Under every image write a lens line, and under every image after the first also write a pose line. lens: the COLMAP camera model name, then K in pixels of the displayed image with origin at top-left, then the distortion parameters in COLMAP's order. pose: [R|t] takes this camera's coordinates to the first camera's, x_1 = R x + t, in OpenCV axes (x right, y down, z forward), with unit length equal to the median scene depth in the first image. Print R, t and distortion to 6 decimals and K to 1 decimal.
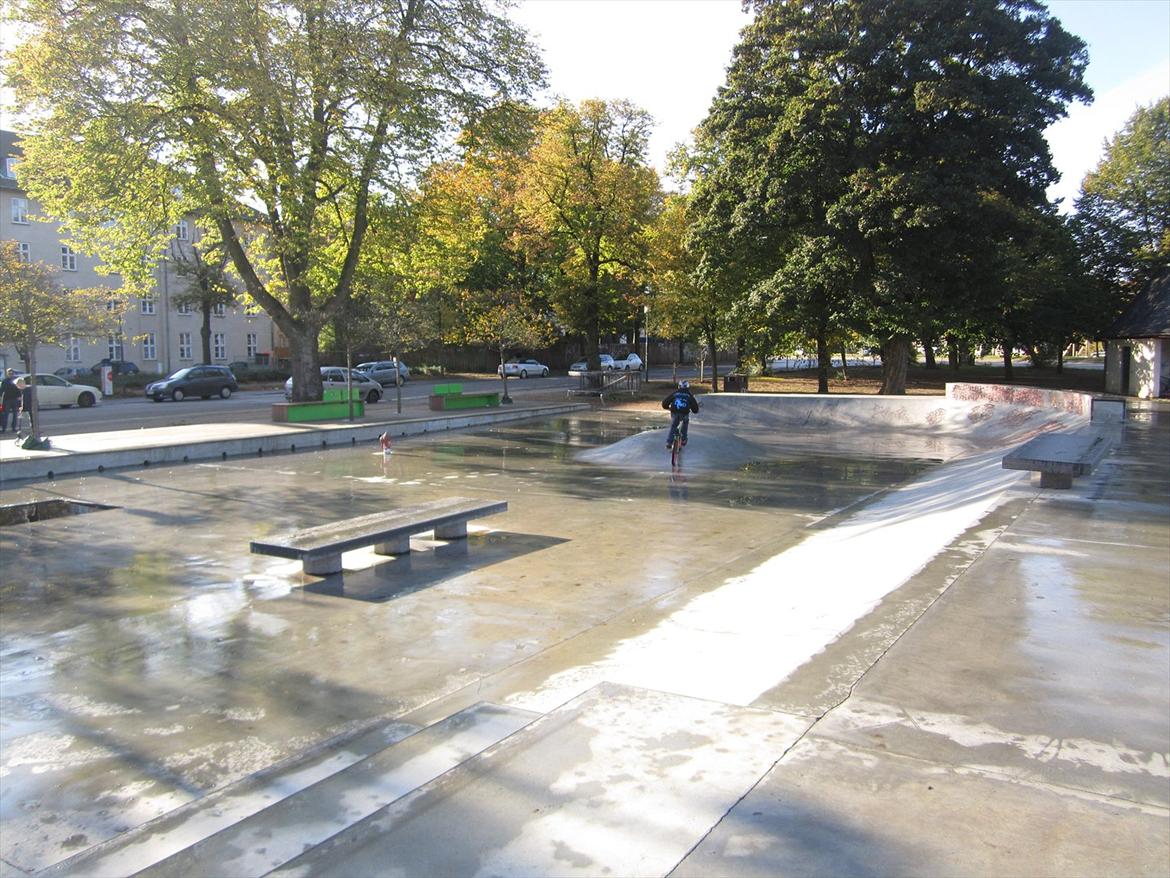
lens RADIAL K [[972.5, 0, 592.1], [0, 972.5, 436.3], [0, 0, 1]] dist [-0.053336, 0.023200]
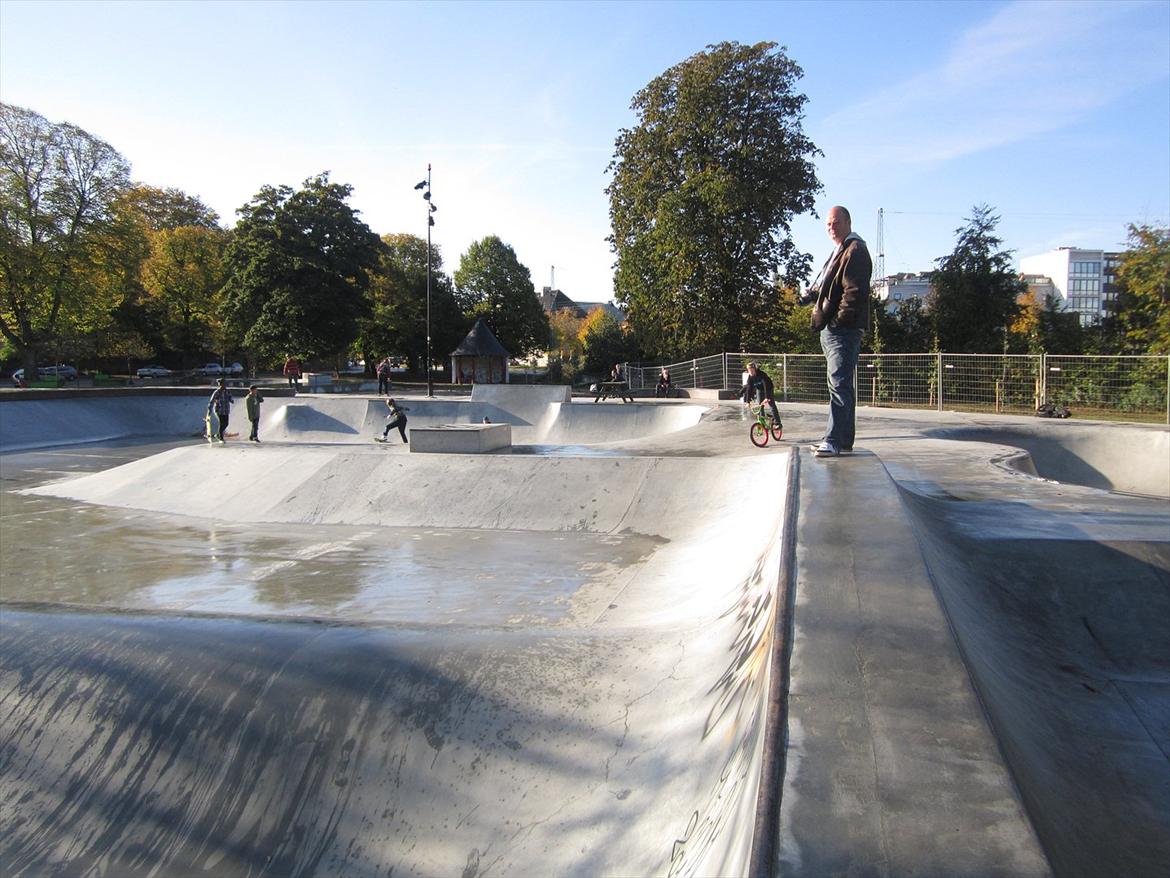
lens RADIAL K [[972.5, 0, 585.4], [0, 972.5, 447.4], [0, 0, 1]] dist [-0.053336, 0.023200]
pose [[0.950987, -0.016989, 0.308765, 0.203928], [0.017519, 0.999846, 0.001057, 0.117976], [-0.308735, 0.004404, 0.951138, -1.306830]]
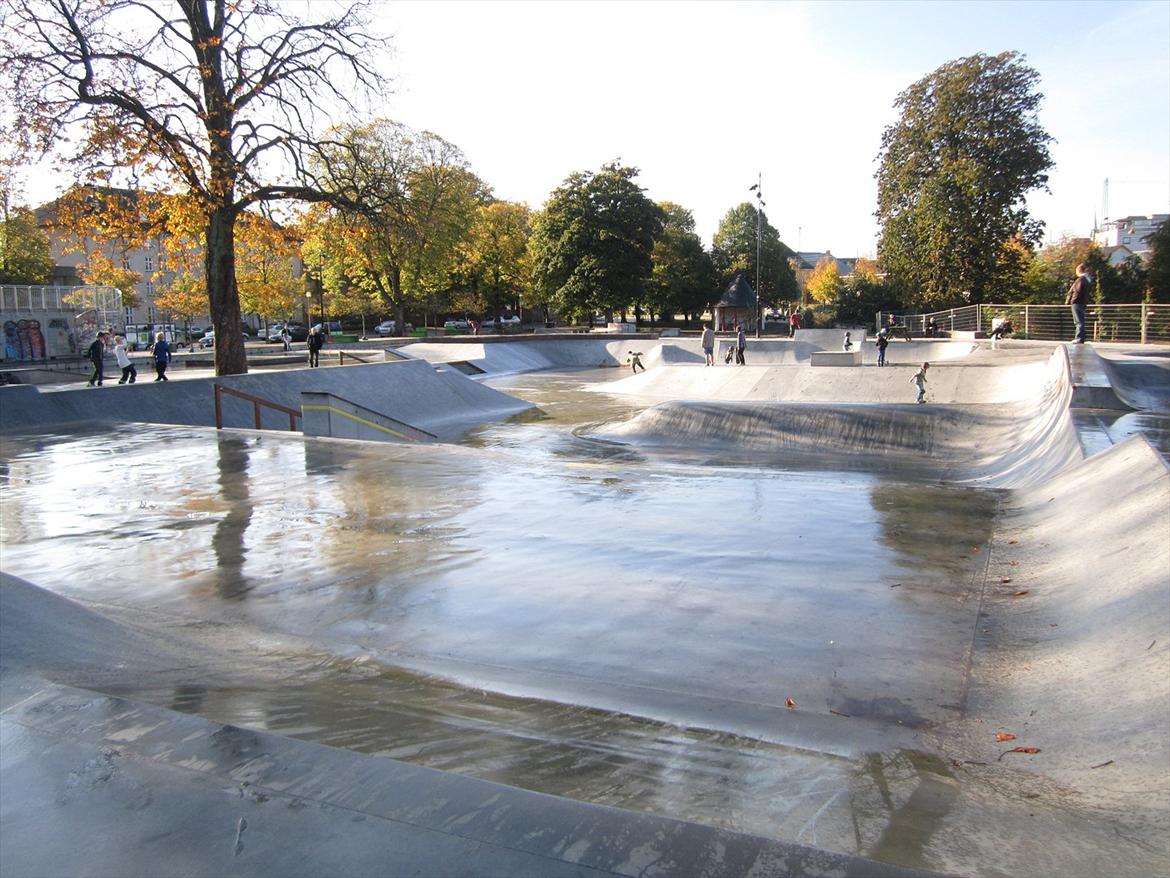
lens RADIAL K [[972.5, 0, 586.6], [0, 972.5, 437.5], [0, 0, 1]] dist [-0.053336, 0.023200]
pose [[0.993586, -0.020565, 0.111195, -0.065830], [0.016265, 0.999090, 0.039433, 0.150494], [-0.111905, -0.037371, 0.993016, -1.710998]]
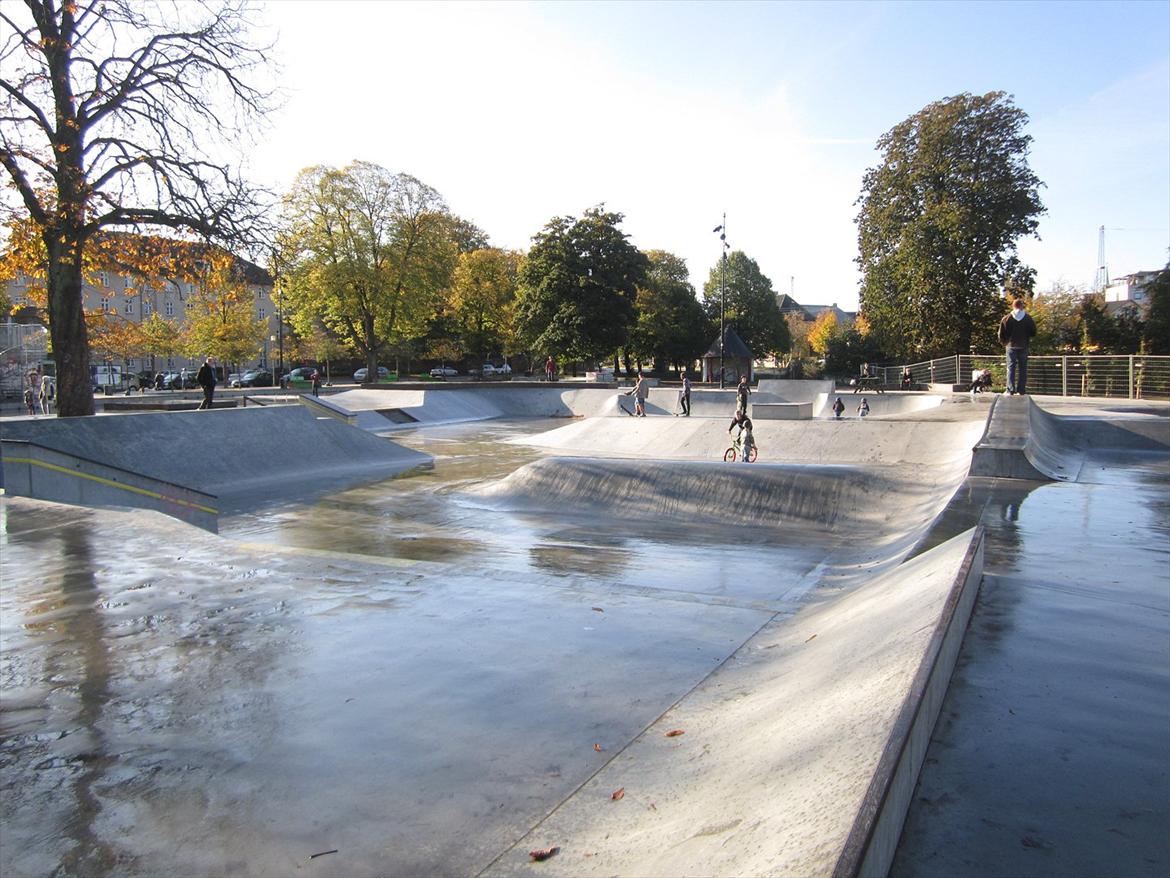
lens RADIAL K [[972.5, 0, 584.9], [0, 972.5, 436.8], [0, 0, 1]] dist [-0.053336, 0.023200]
pose [[0.995484, -0.000187, 0.094930, 0.039549], [0.001482, 0.999907, -0.013569, 0.148458], [-0.094918, 0.013648, 0.995391, -1.618341]]
